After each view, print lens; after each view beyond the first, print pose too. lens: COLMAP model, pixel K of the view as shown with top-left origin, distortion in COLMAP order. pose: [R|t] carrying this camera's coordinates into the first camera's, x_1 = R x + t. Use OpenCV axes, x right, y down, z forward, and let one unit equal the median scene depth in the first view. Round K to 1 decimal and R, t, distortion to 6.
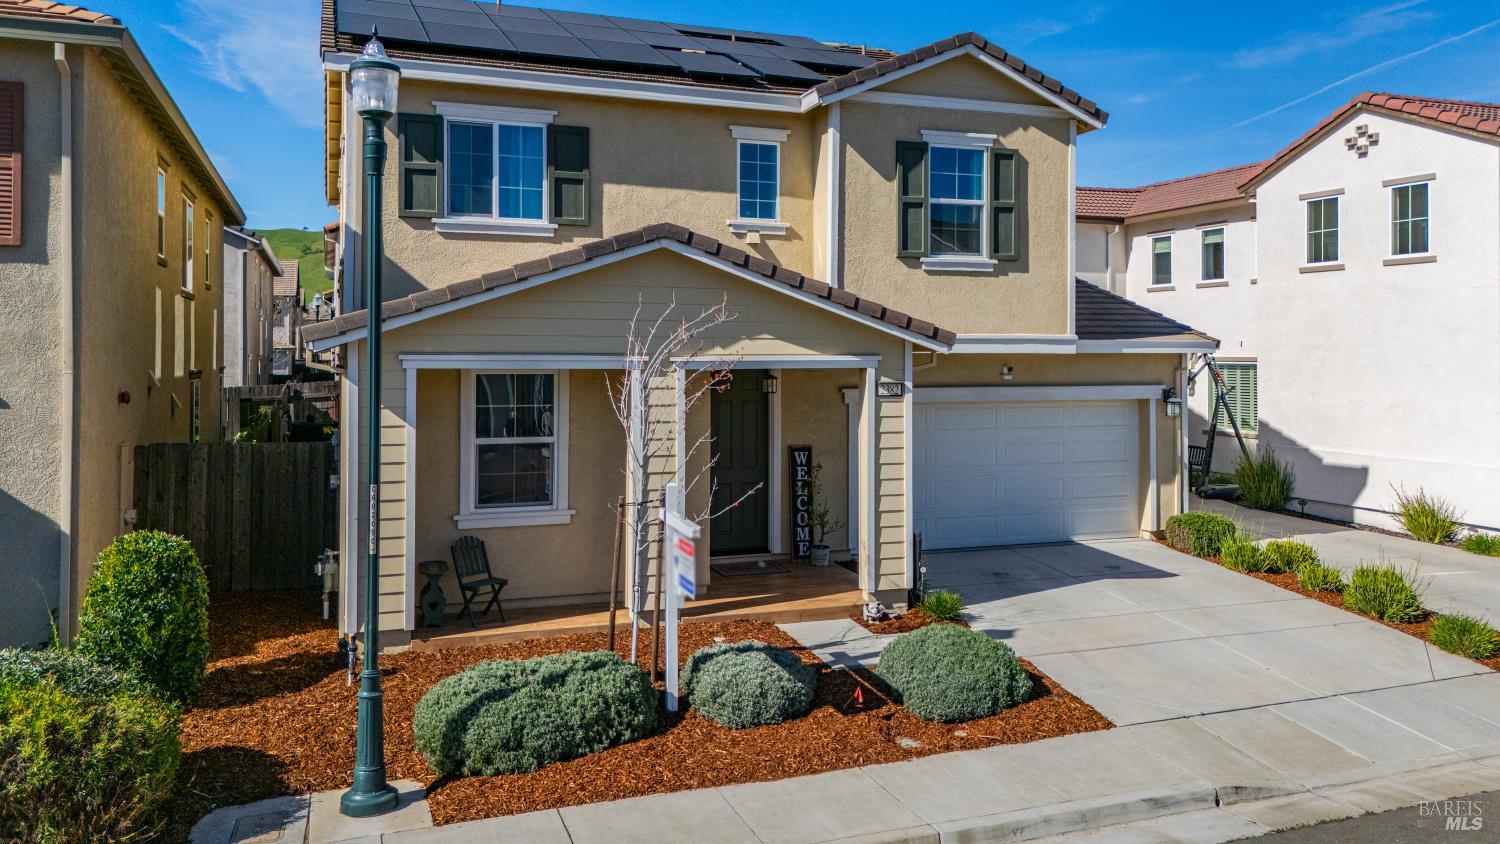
lens RADIAL K [[1130.0, 0, 749.9], [0, 1130.0, 339.5], [0, 0, 1]] dist [0.053262, -0.038778]
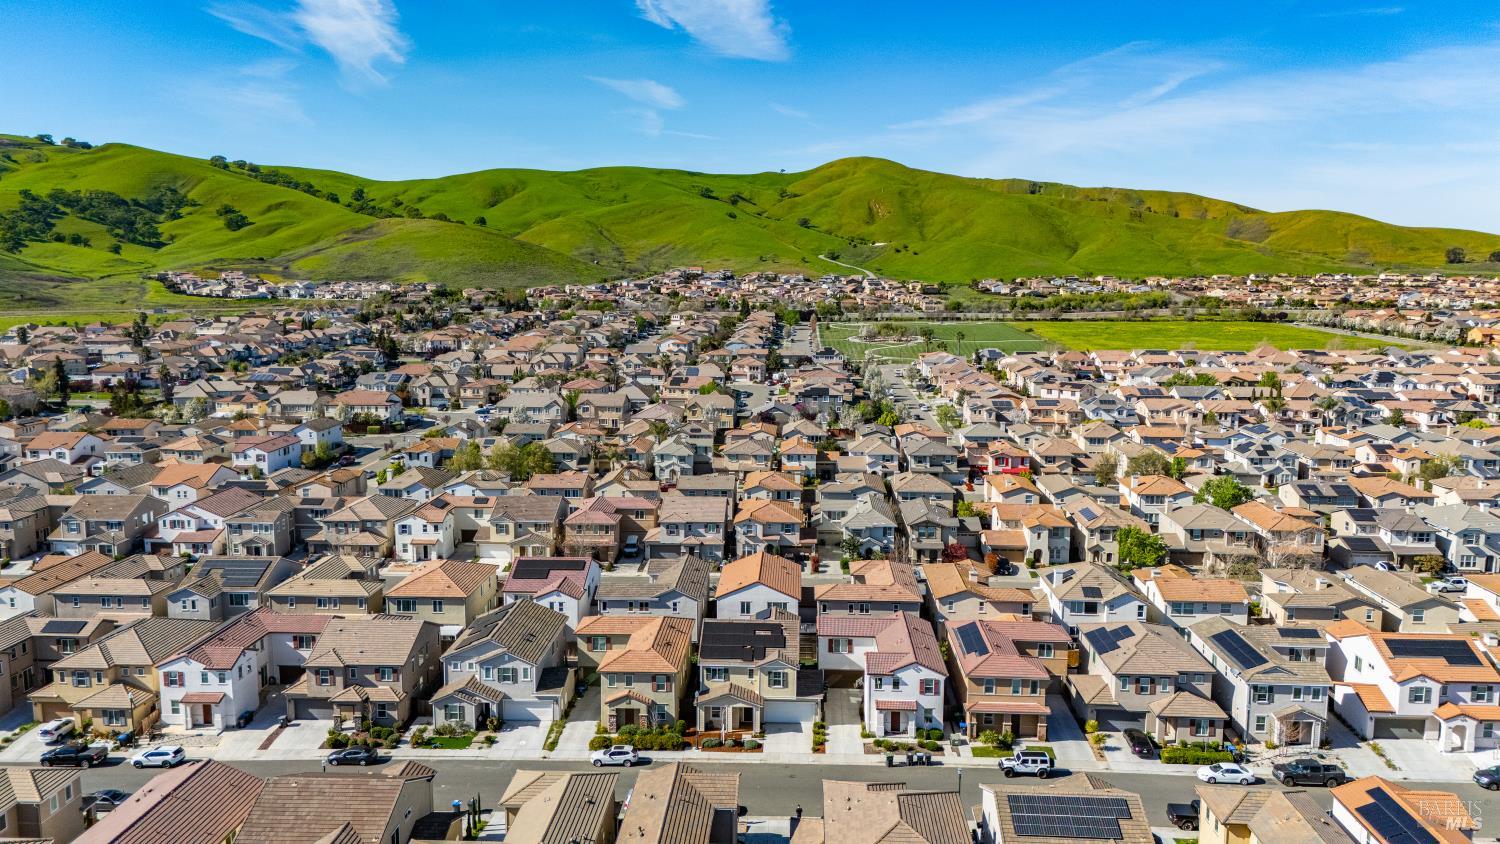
lens RADIAL K [[1090.5, 0, 752.6], [0, 1090.5, 404.0], [0, 0, 1]] dist [0.084049, -0.103465]
pose [[0.920067, 0.052544, -0.388221, 2.979552], [0.001366, 0.990528, 0.137301, -3.158788], [0.391758, -0.126856, 0.911281, -5.865783]]
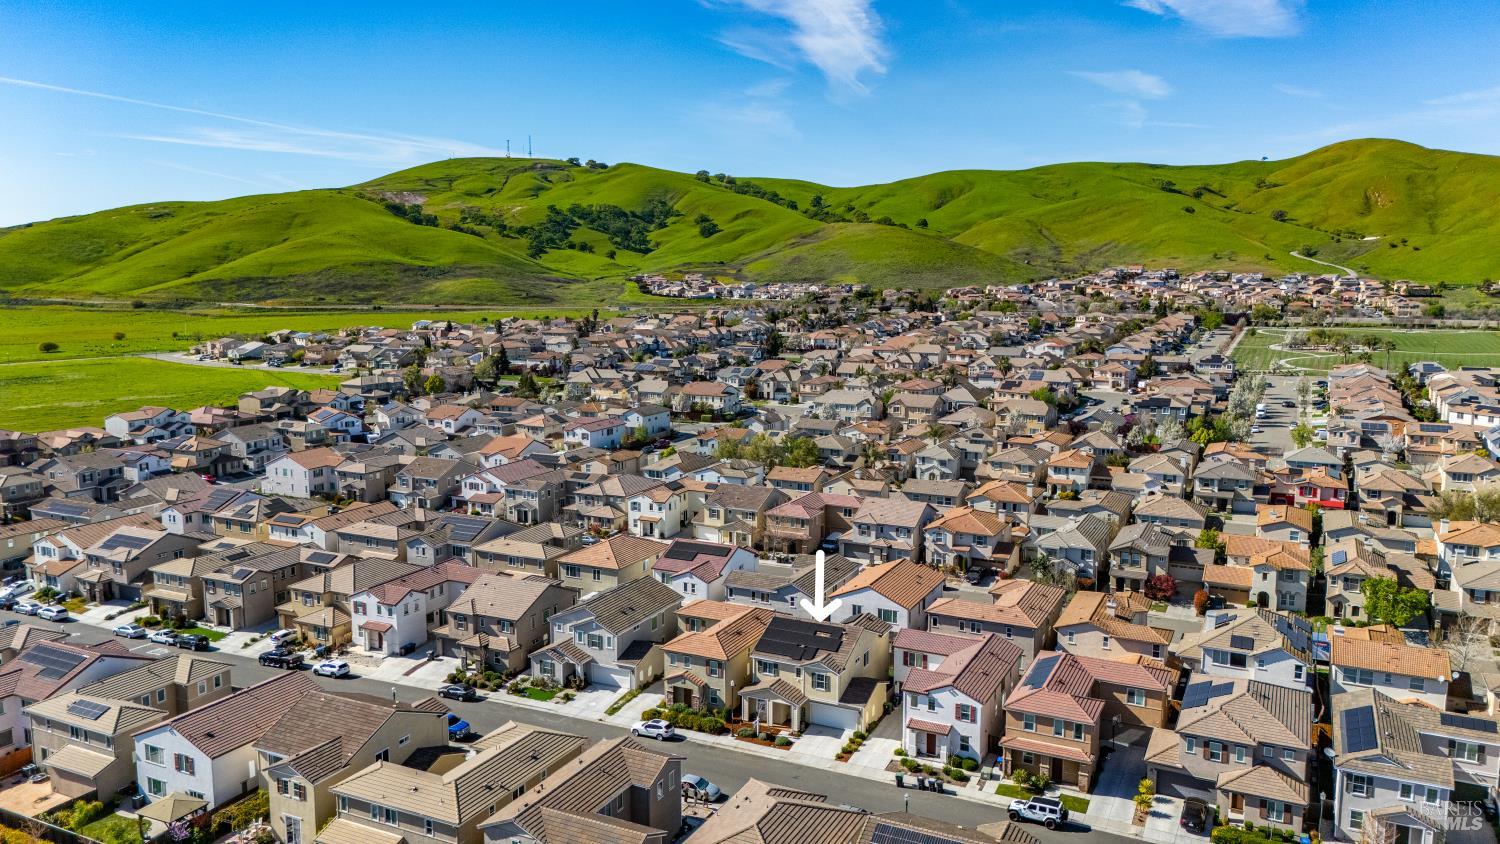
lens RADIAL K [[1090.5, 0, 752.6], [0, 1090.5, 404.0], [0, 0, 1]] dist [0.084049, -0.103465]
pose [[0.687205, 0.091775, -0.720643, 5.329860], [0.008902, 0.990850, 0.134675, -3.155148], [0.726409, -0.098965, 0.680100, -4.382109]]
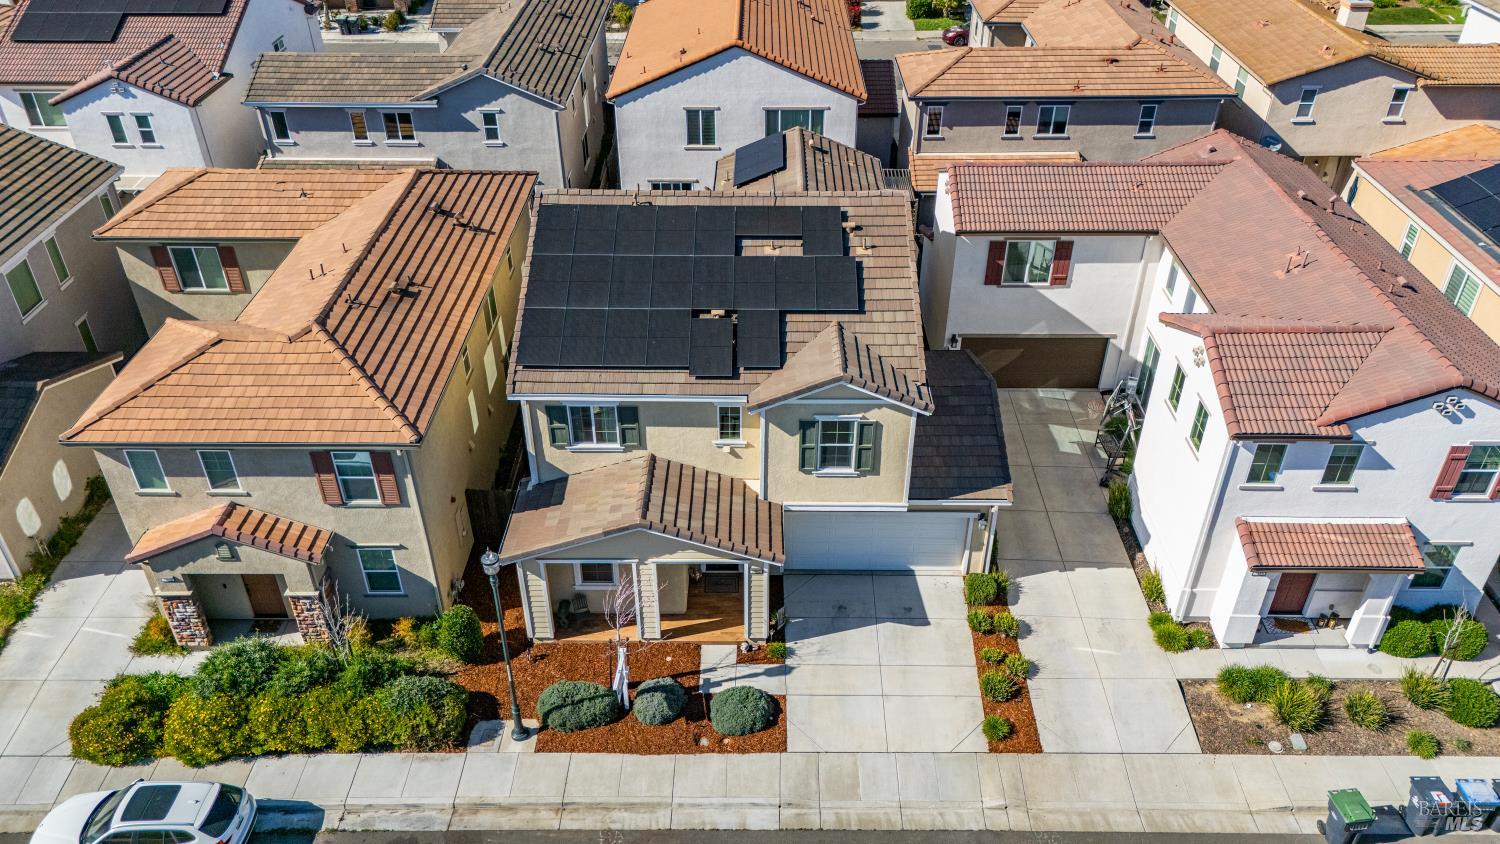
lens RADIAL K [[1105.8, 0, 750.2], [0, 1105.8, 415.8], [0, 0, 1]] dist [0.057981, -0.046053]
pose [[0.934507, 0.197367, -0.296213, 0.624262], [0.008357, 0.819794, 0.572597, -1.290760], [0.355845, -0.537572, 0.764454, -0.414147]]
